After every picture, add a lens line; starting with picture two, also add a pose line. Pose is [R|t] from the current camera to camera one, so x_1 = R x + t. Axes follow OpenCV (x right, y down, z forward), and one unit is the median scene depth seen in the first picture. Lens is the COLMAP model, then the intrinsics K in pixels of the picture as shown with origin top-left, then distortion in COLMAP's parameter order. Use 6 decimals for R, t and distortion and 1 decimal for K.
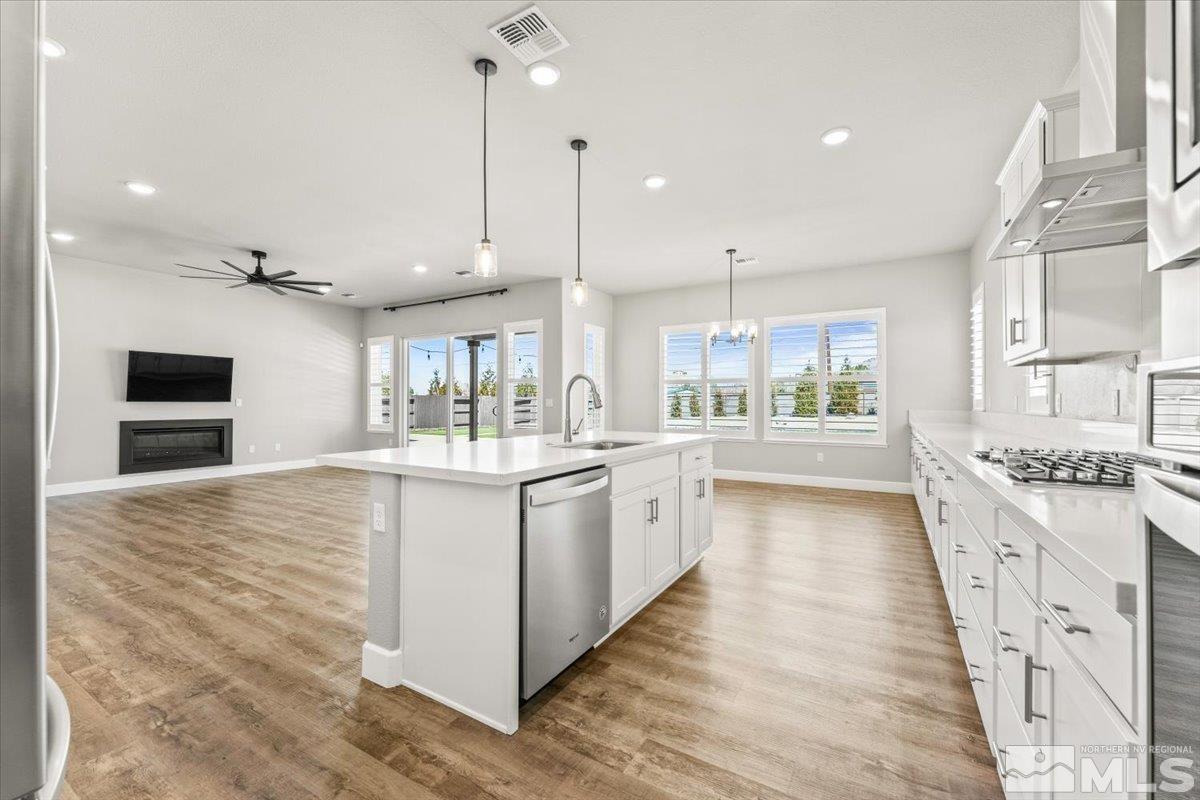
lens RADIAL K [[487.4, 0, 602.3], [0, 487.4, 401.6], [0, 0, 1]] dist [0.002738, -0.000377]
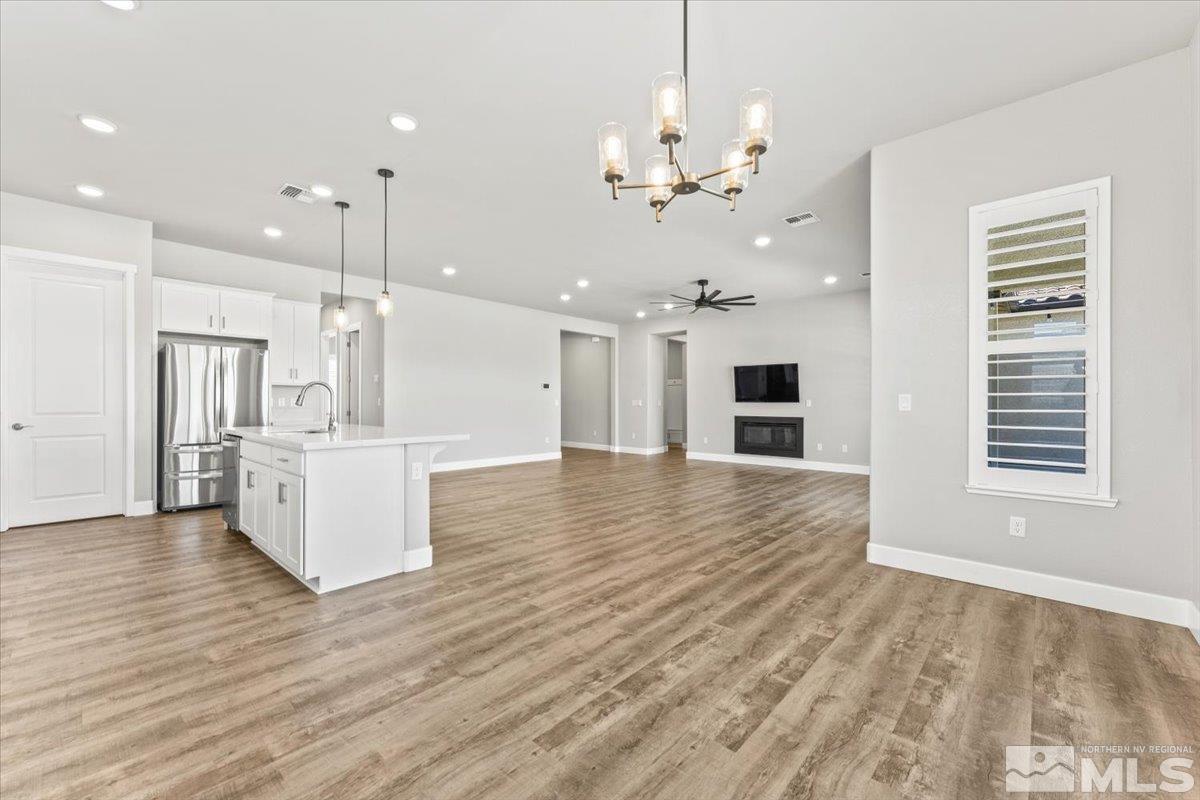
lens RADIAL K [[487.4, 0, 597.1], [0, 487.4, 403.6], [0, 0, 1]] dist [0.002738, -0.000377]
pose [[-0.214517, 0.000545, -0.976720, 0.518272], [0.000642, 1.000000, 0.000417, 0.003108], [0.976720, -0.000538, -0.214517, 0.938385]]
